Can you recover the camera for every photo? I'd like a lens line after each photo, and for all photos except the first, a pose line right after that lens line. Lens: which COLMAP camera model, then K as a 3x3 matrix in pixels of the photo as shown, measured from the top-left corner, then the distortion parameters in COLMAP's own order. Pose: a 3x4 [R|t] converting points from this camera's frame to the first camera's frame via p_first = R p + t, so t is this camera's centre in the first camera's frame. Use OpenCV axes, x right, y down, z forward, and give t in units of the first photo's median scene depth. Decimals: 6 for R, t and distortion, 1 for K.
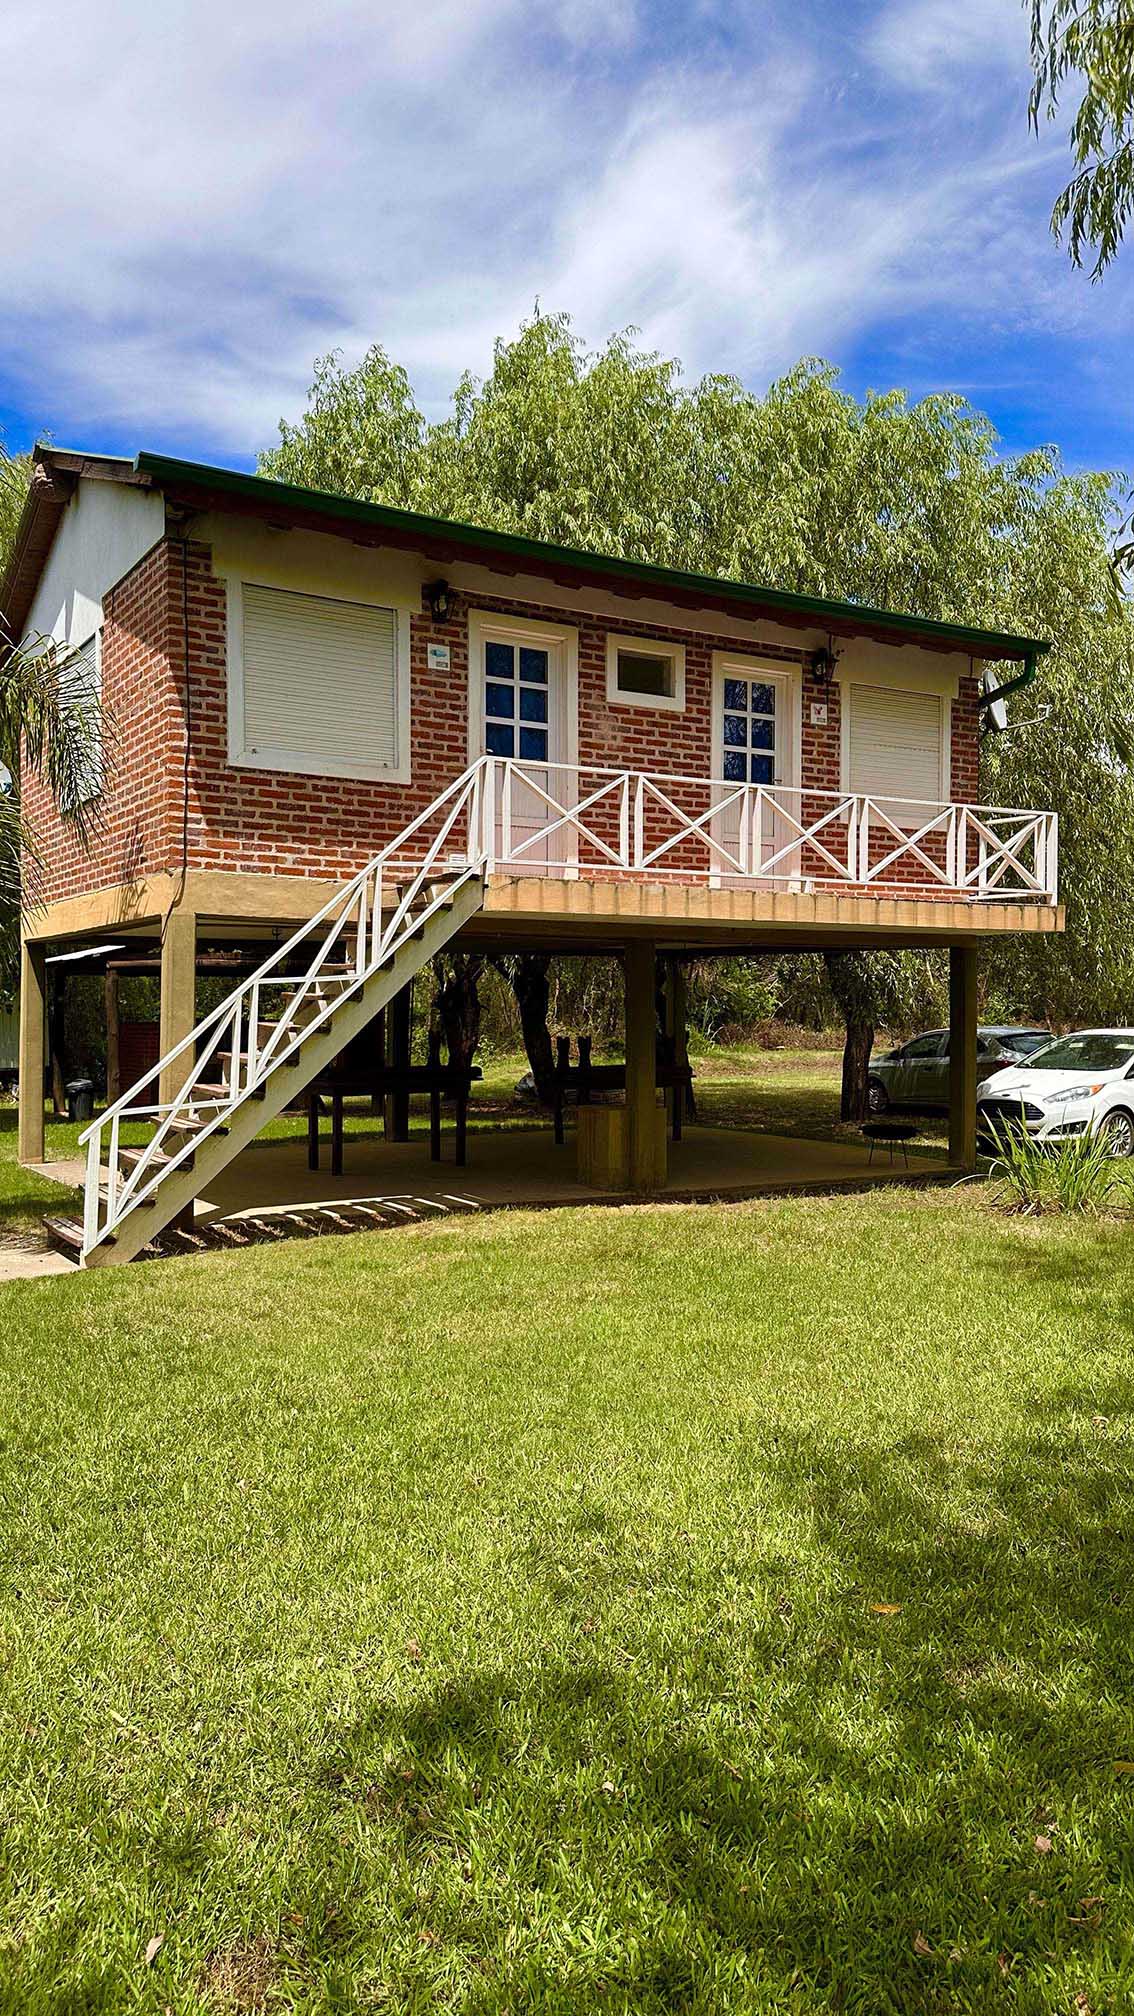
lens RADIAL K [[1407.5, 0, 604.6], [0, 1407.5, 1042.0], [0, 0, 1]] dist [0.087579, -0.111483]
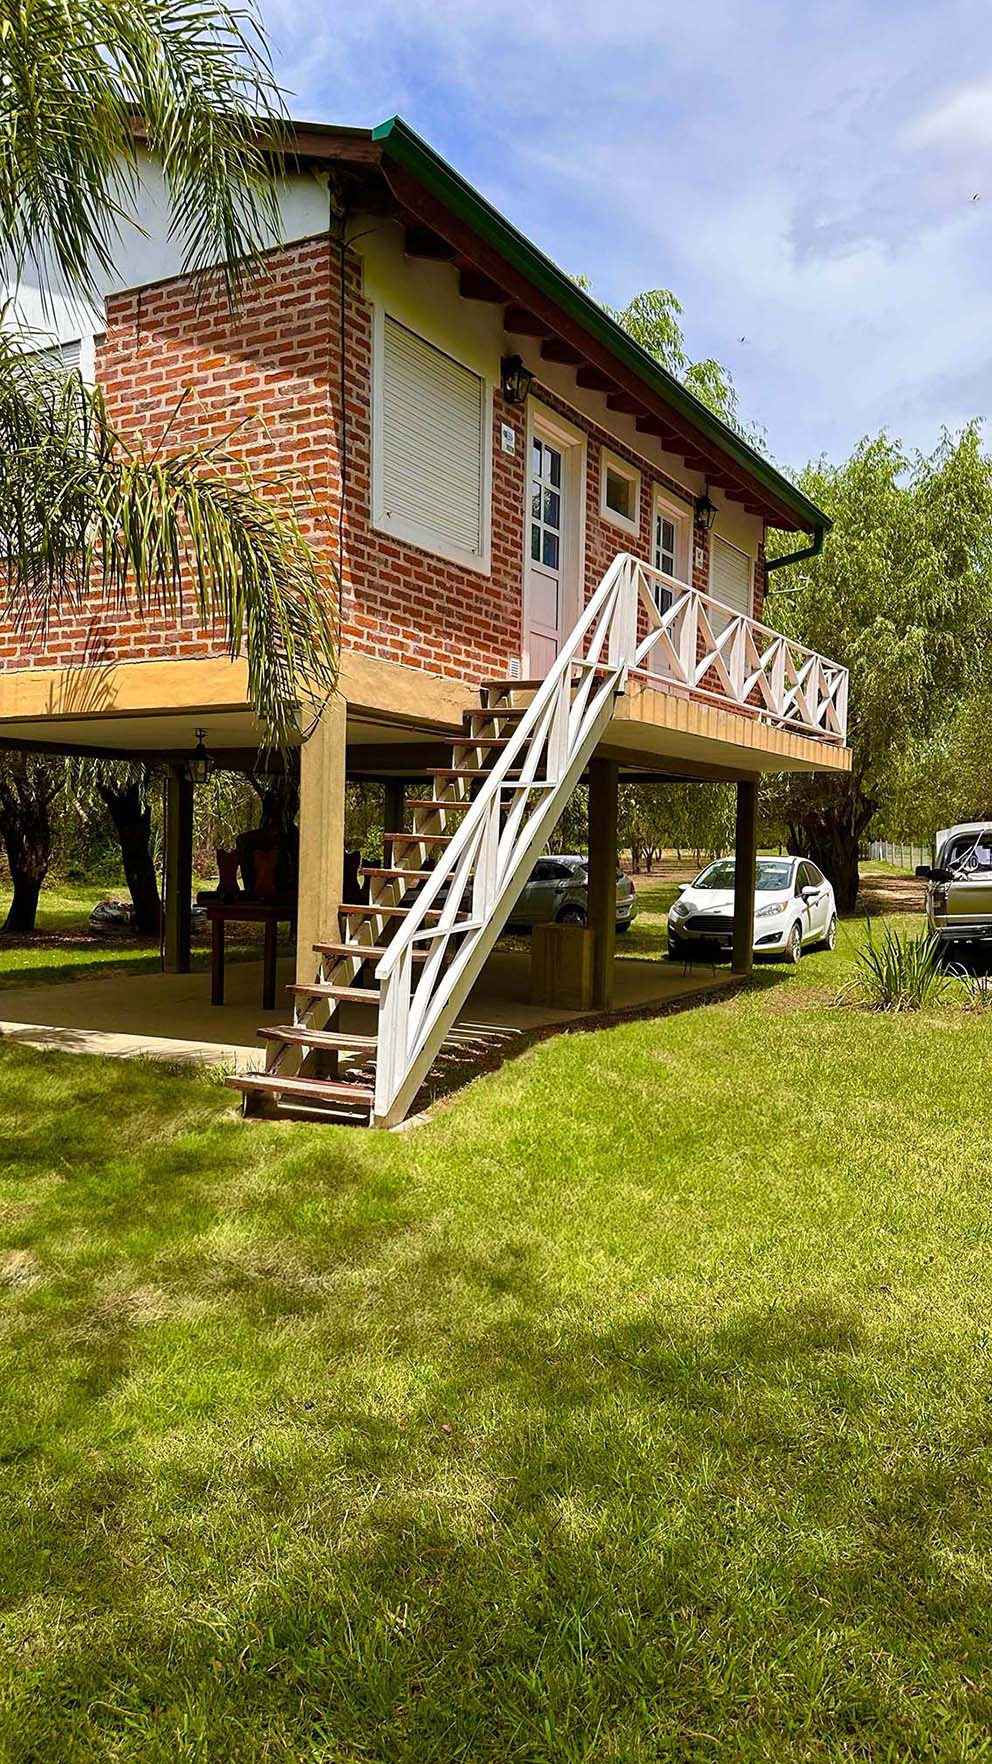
lens RADIAL K [[1231.5, 0, 501.4], [0, 1231.5, 873.0], [0, 0, 1]] dist [0.087579, -0.111483]
pose [[0.880804, 0.001150, 0.473480, -0.495793], [-0.000503, 0.999999, -0.001493, 0.008707], [-0.473481, 0.001076, 0.880803, 0.292070]]
